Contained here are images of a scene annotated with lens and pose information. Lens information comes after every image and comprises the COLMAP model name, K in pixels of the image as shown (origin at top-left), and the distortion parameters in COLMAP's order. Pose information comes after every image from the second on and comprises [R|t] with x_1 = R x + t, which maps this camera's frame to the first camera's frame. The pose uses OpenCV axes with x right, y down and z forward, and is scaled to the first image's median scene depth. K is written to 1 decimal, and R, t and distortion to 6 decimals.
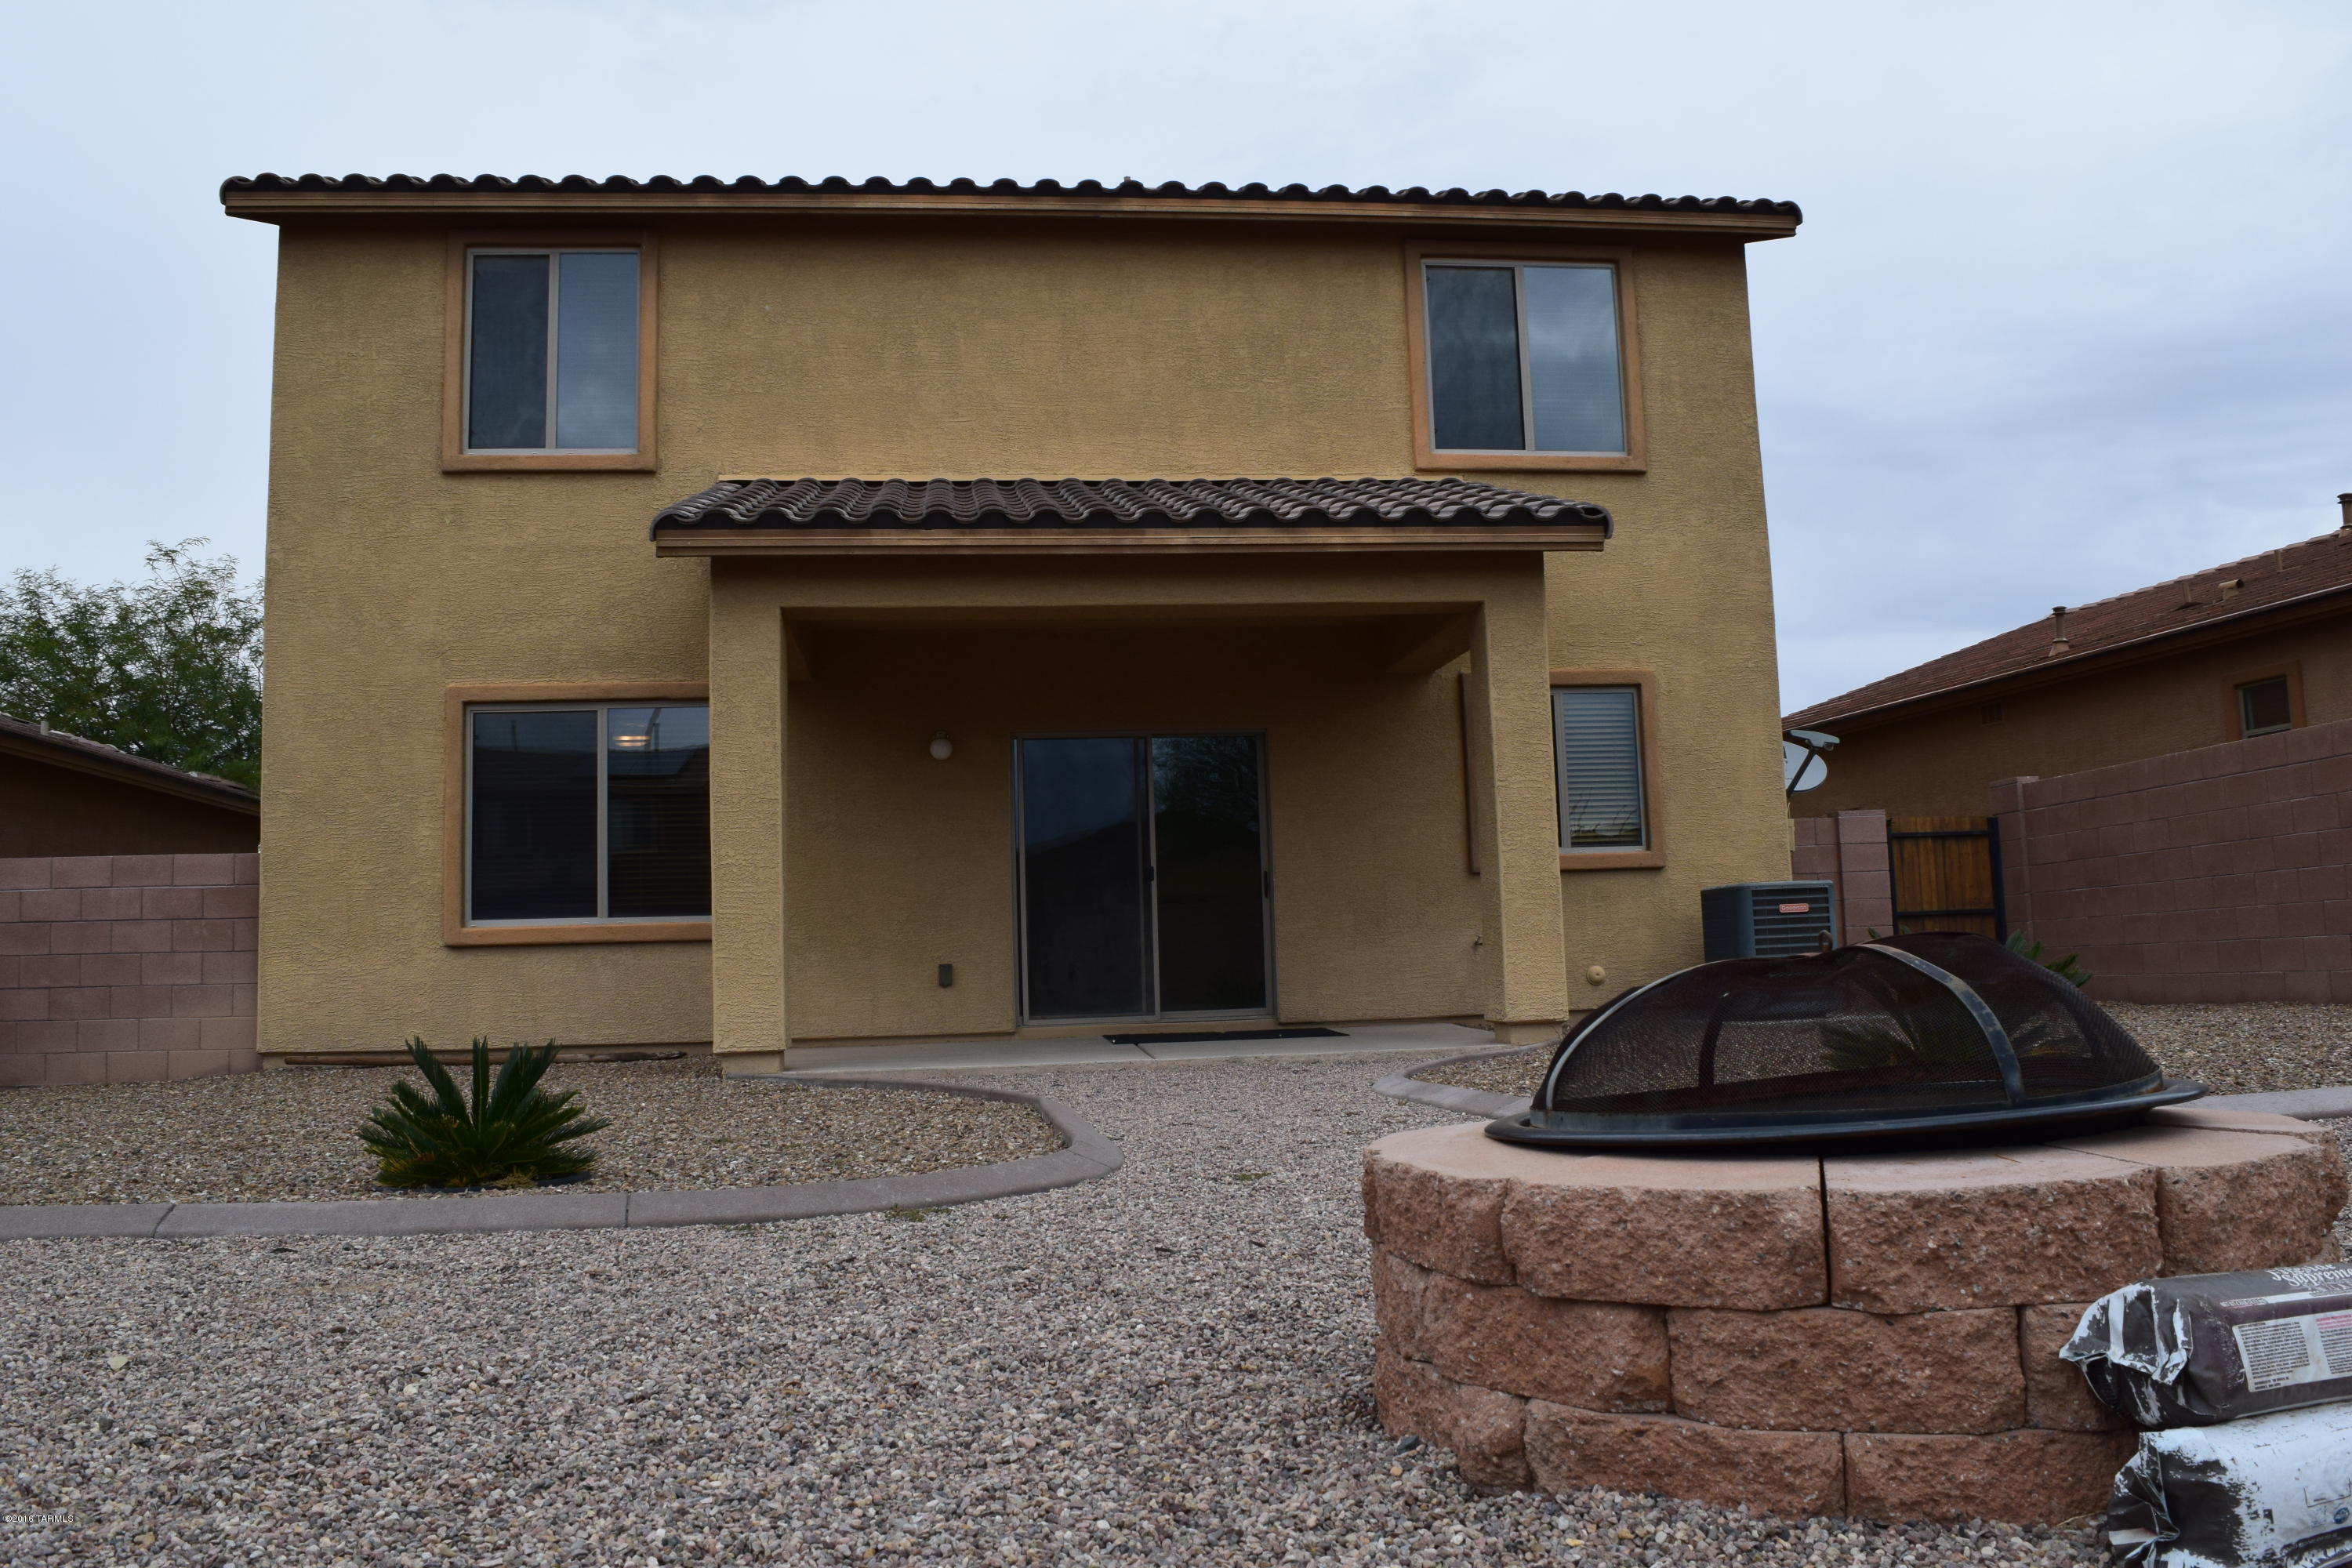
lens RADIAL K [[1843.9, 0, 1186.2], [0, 1843.9, 781.5], [0, 0, 1]] dist [-0.089682, 0.015353]
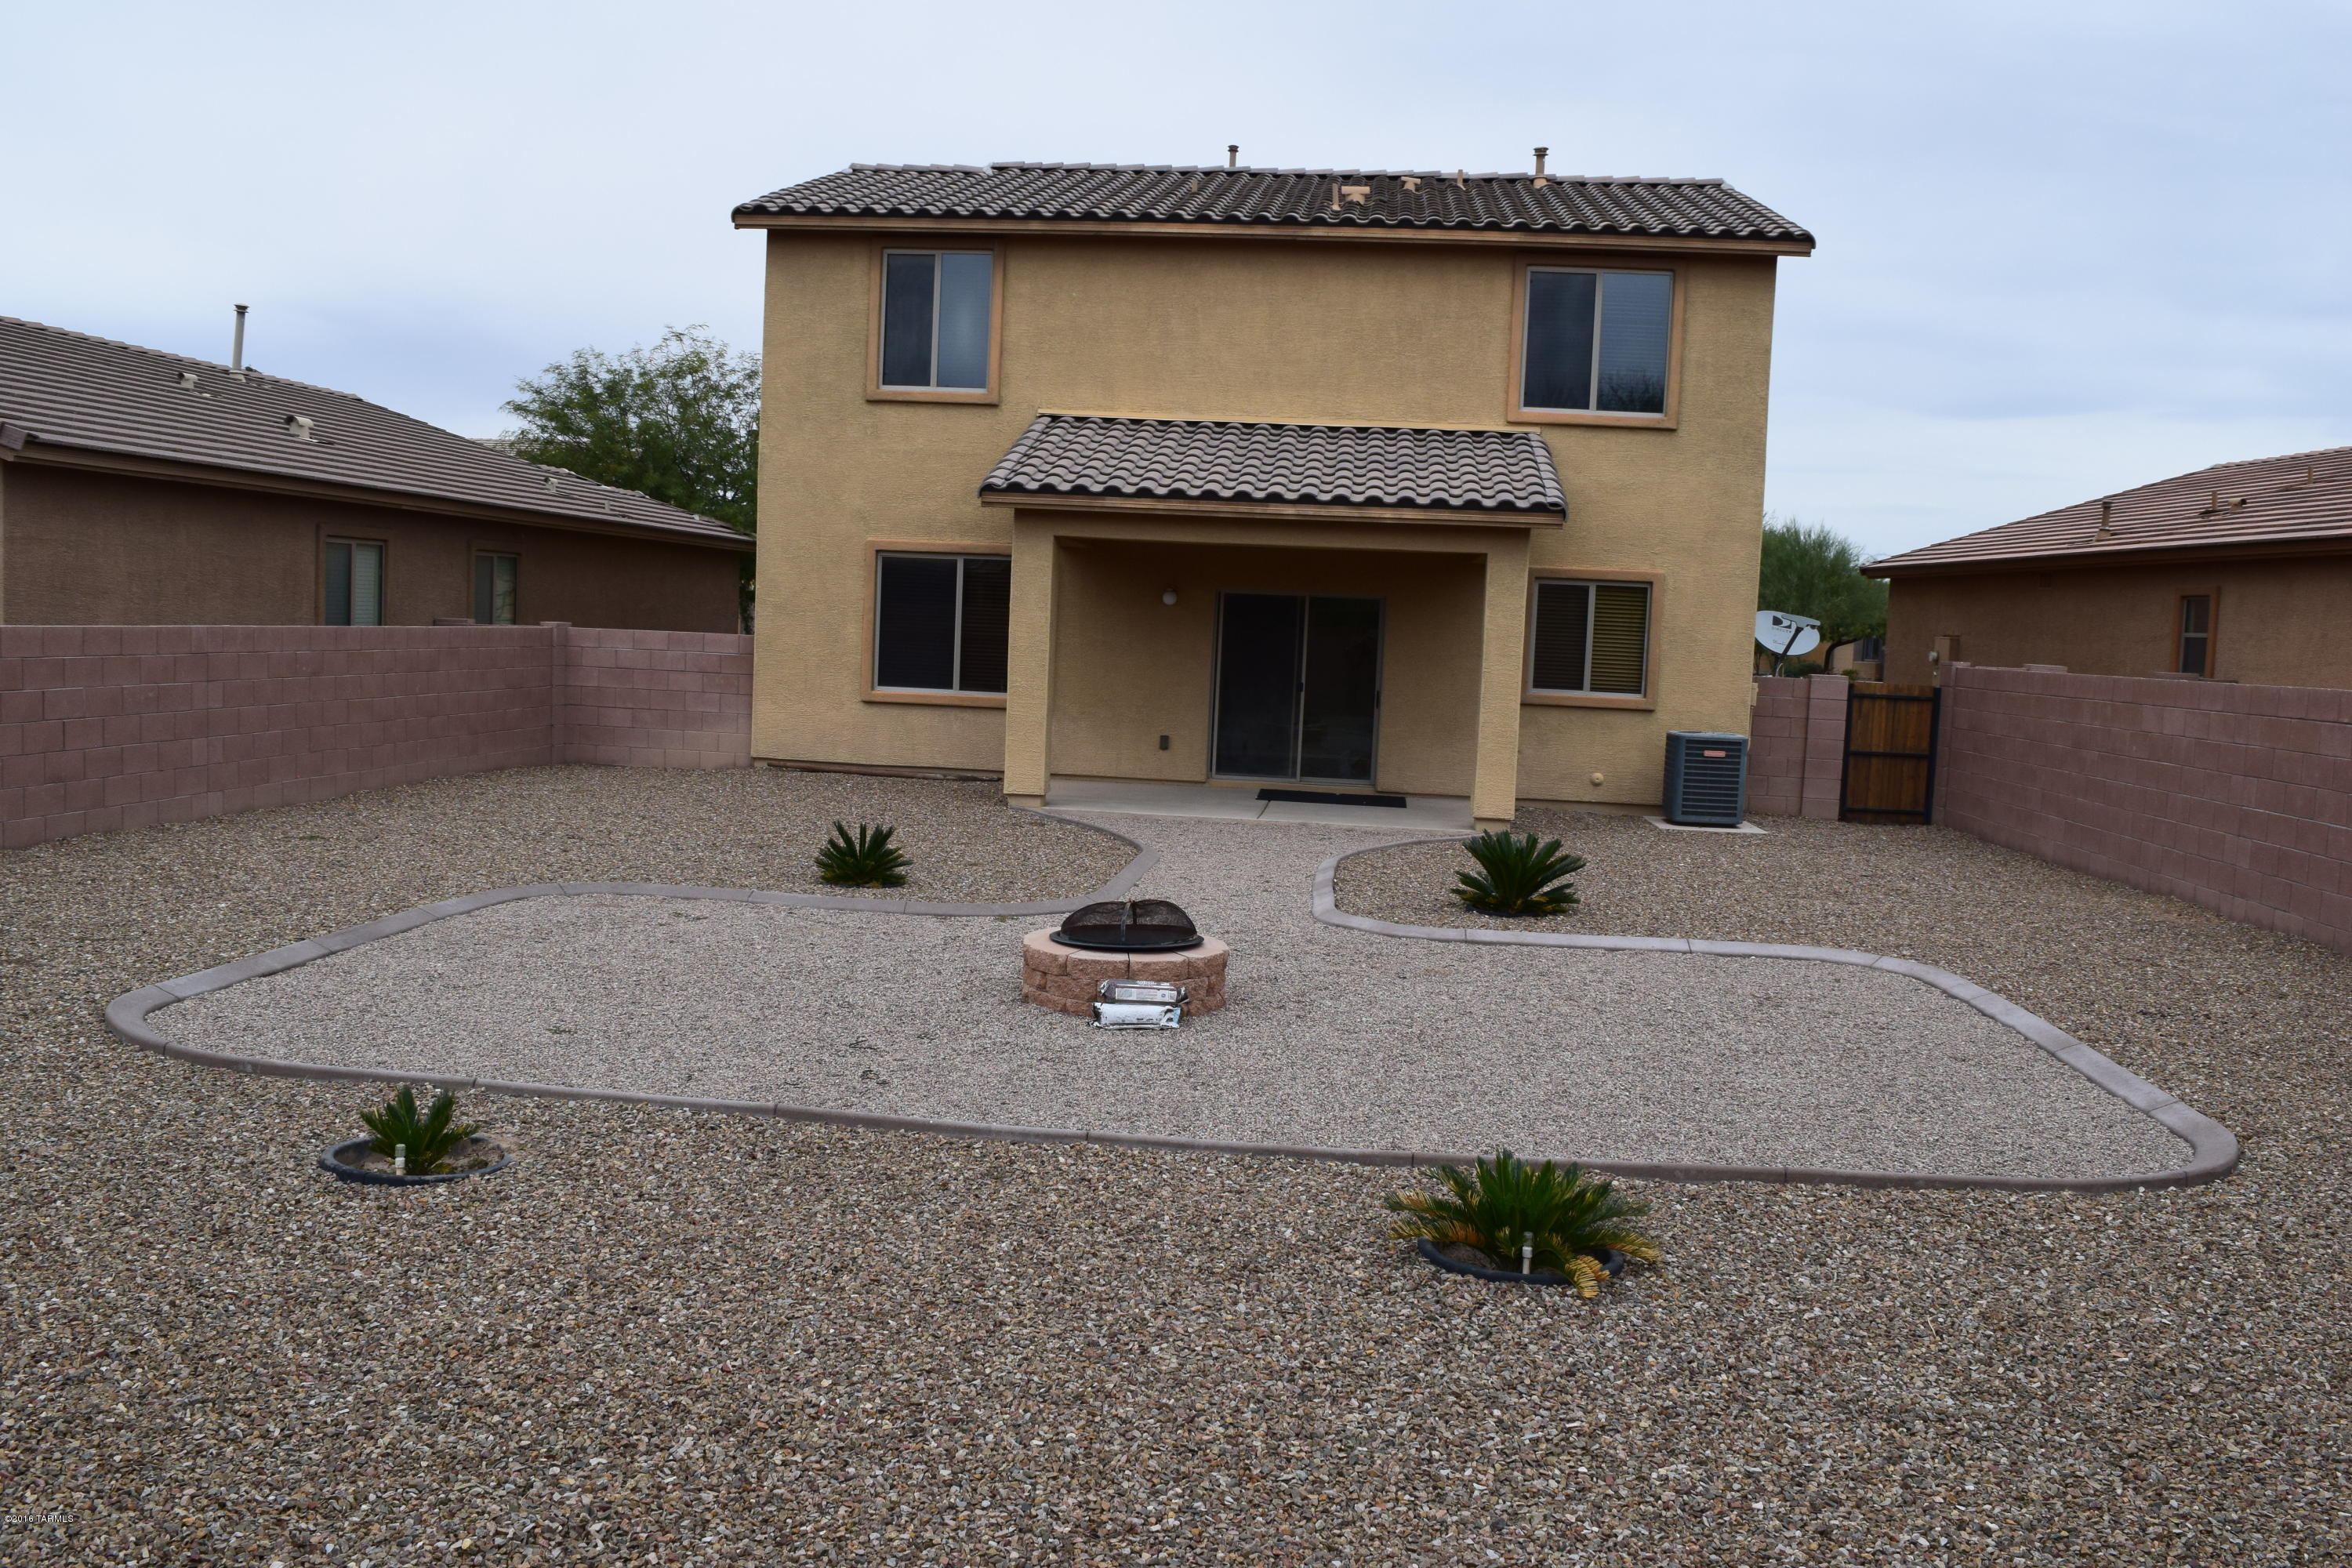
lens RADIAL K [[1843.9, 0, 1186.2], [0, 1843.9, 781.5], [0, 0, 1]] dist [-0.089682, 0.015353]
pose [[0.972545, 0.095145, -0.212376, 0.225314], [-0.052825, 0.979038, 0.196706, -0.173171], [0.226639, -0.180087, 0.957185, -0.510477]]
